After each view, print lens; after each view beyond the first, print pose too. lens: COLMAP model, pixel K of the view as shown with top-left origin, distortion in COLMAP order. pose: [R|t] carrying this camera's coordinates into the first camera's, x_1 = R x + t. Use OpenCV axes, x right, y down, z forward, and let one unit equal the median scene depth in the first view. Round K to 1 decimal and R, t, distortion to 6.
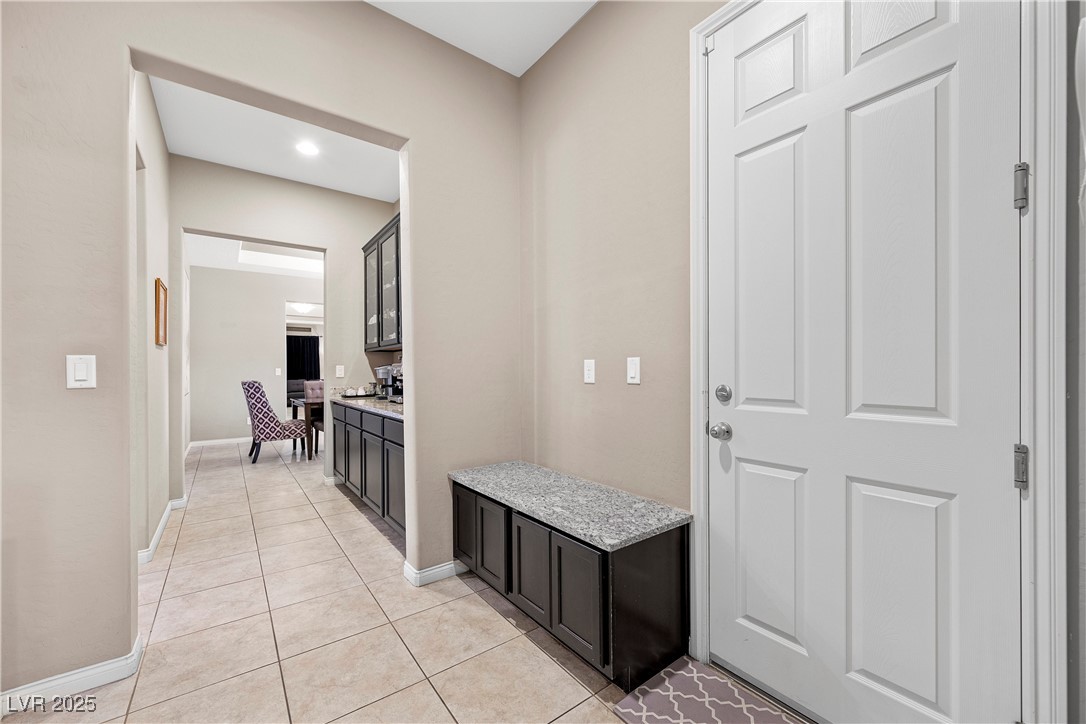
lens RADIAL K [[418.5, 0, 536.8], [0, 418.5, 365.9], [0, 0, 1]] dist [0.001330, 0.000181]
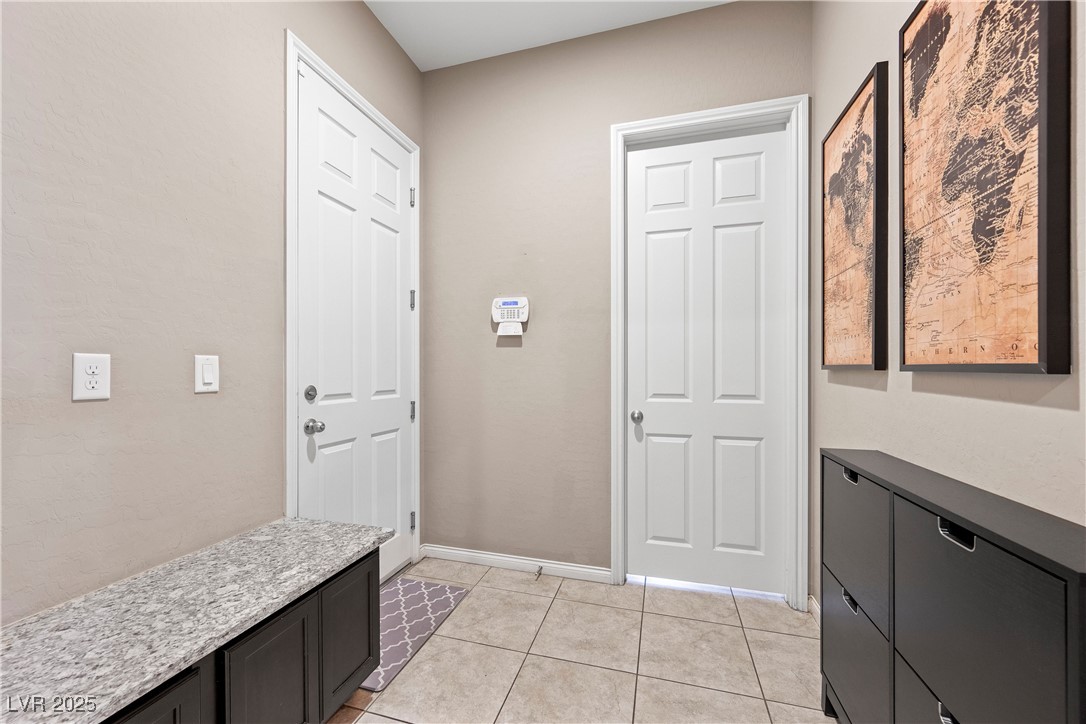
lens RADIAL K [[418.5, 0, 536.0], [0, 418.5, 369.8], [0, 0, 1]] dist [0.001330, 0.000181]
pose [[-0.594553, 0.011805, 0.803970, -0.752076], [0.004494, 0.999925, -0.011359, 0.017419], [-0.804044, -0.003140, -0.594562, 1.086860]]
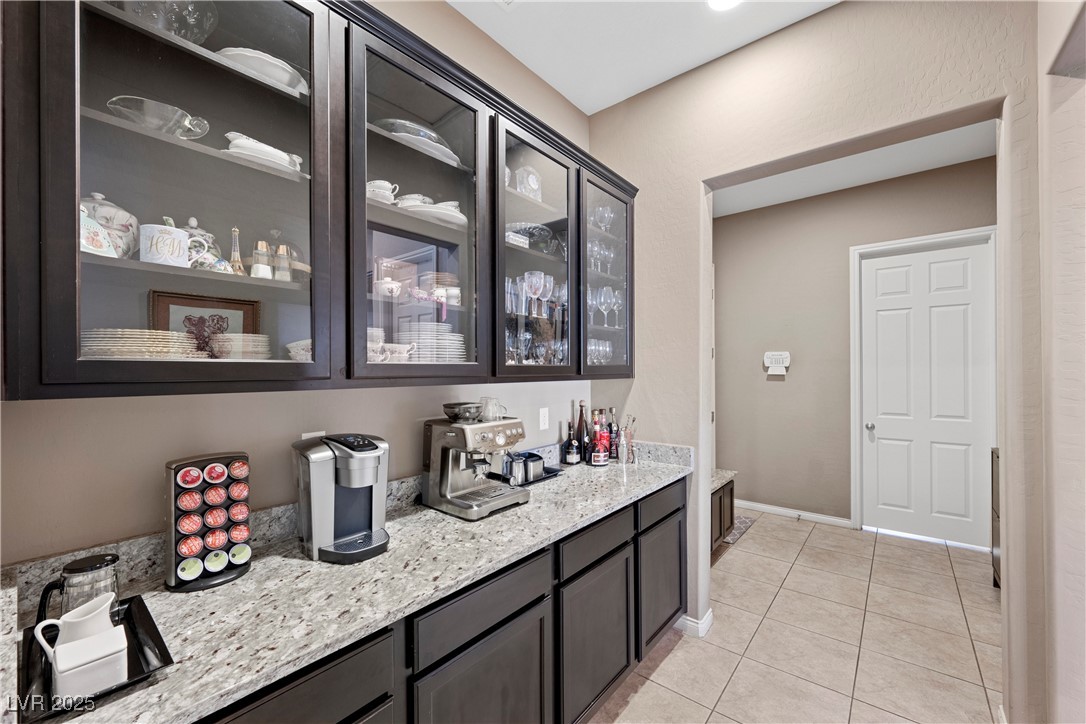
lens RADIAL K [[418.5, 0, 551.2], [0, 418.5, 372.4], [0, 0, 1]] dist [0.001330, 0.000181]
pose [[-0.235721, 0.016396, 0.971682, -1.513276], [0.001496, 0.999863, -0.016508, -0.083643], [-0.971820, -0.002438, -0.235713, 2.052376]]
